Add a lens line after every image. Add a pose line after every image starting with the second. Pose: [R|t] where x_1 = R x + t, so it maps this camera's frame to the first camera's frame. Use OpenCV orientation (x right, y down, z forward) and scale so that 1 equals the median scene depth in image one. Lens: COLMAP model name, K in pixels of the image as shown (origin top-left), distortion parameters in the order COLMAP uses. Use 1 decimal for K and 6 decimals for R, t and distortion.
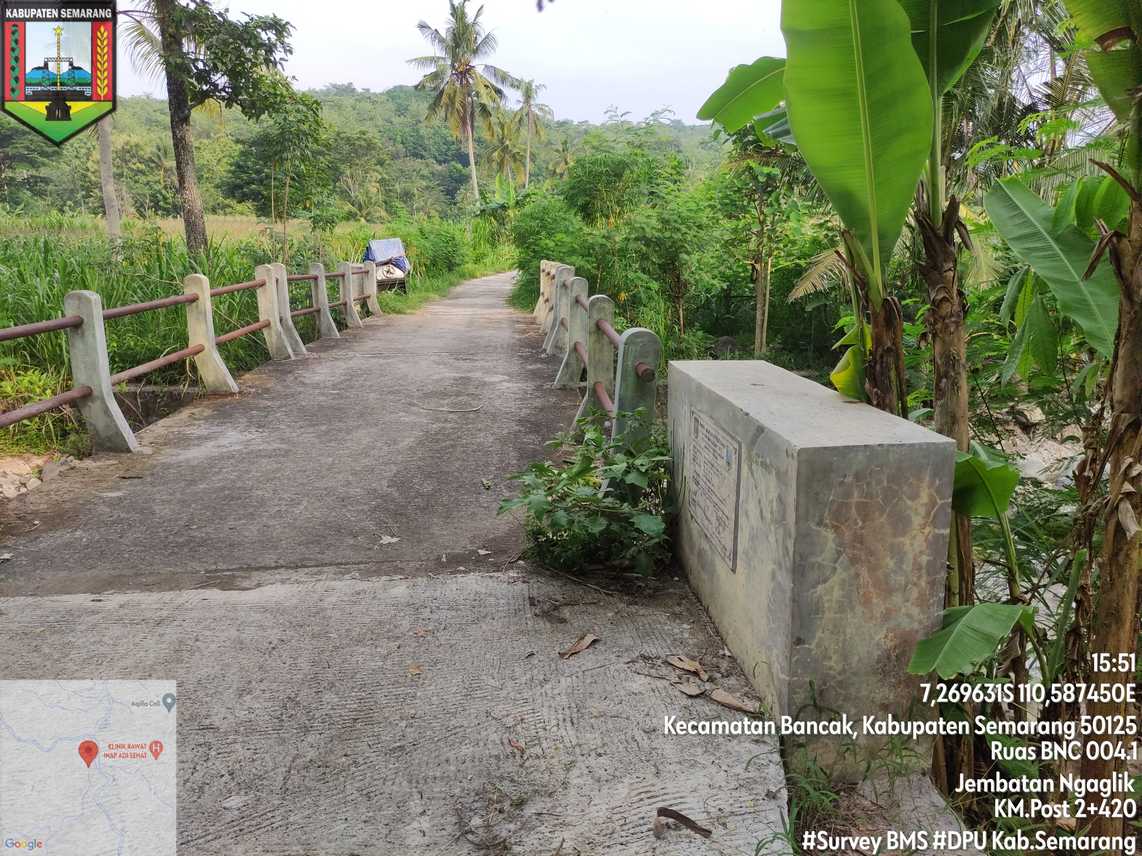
lens RADIAL K [[844.0, 0, 571.8], [0, 844.0, 427.7], [0, 0, 1]] dist [0.050610, -0.047761]
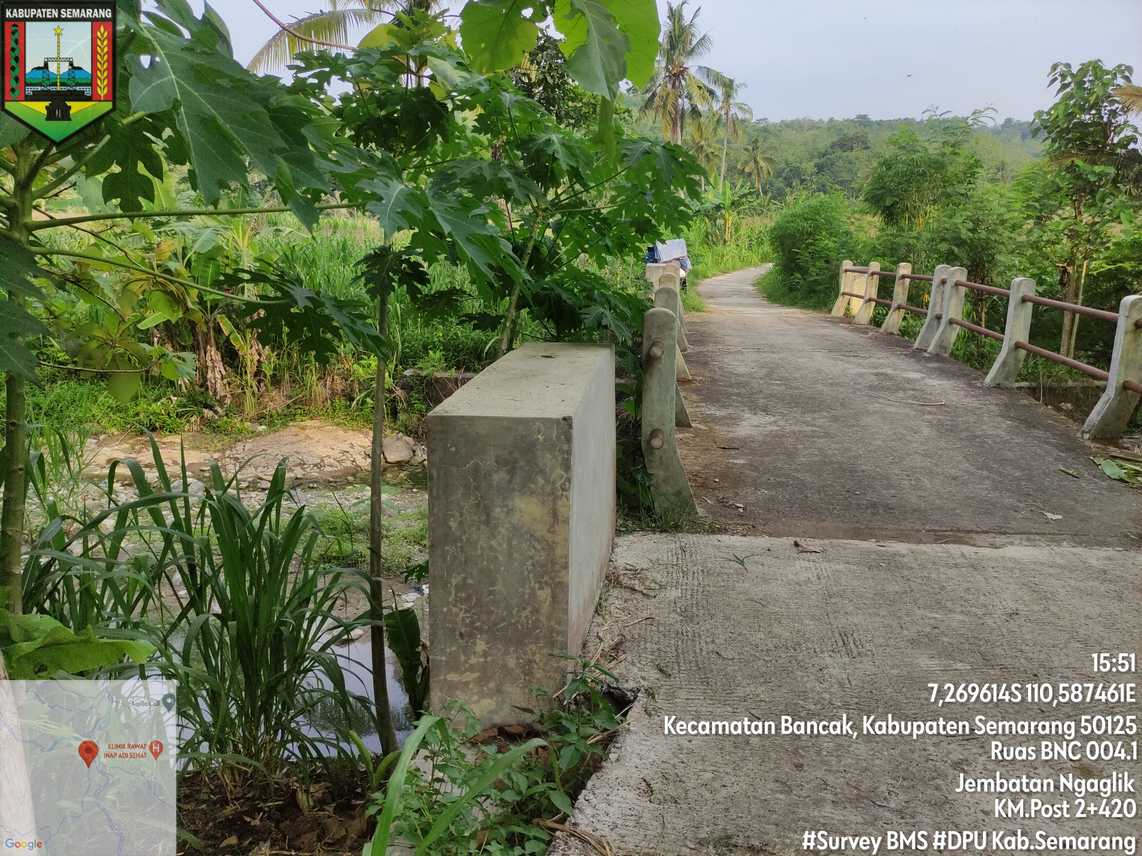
lens RADIAL K [[844.0, 0, 567.1], [0, 844.0, 429.5], [0, 0, 1]] dist [0.050610, -0.047761]
pose [[0.981142, 0.048674, -0.187061, -0.155159], [-0.048328, 0.998811, 0.006410, 0.010830], [0.187151, 0.002751, 0.982327, -0.049654]]
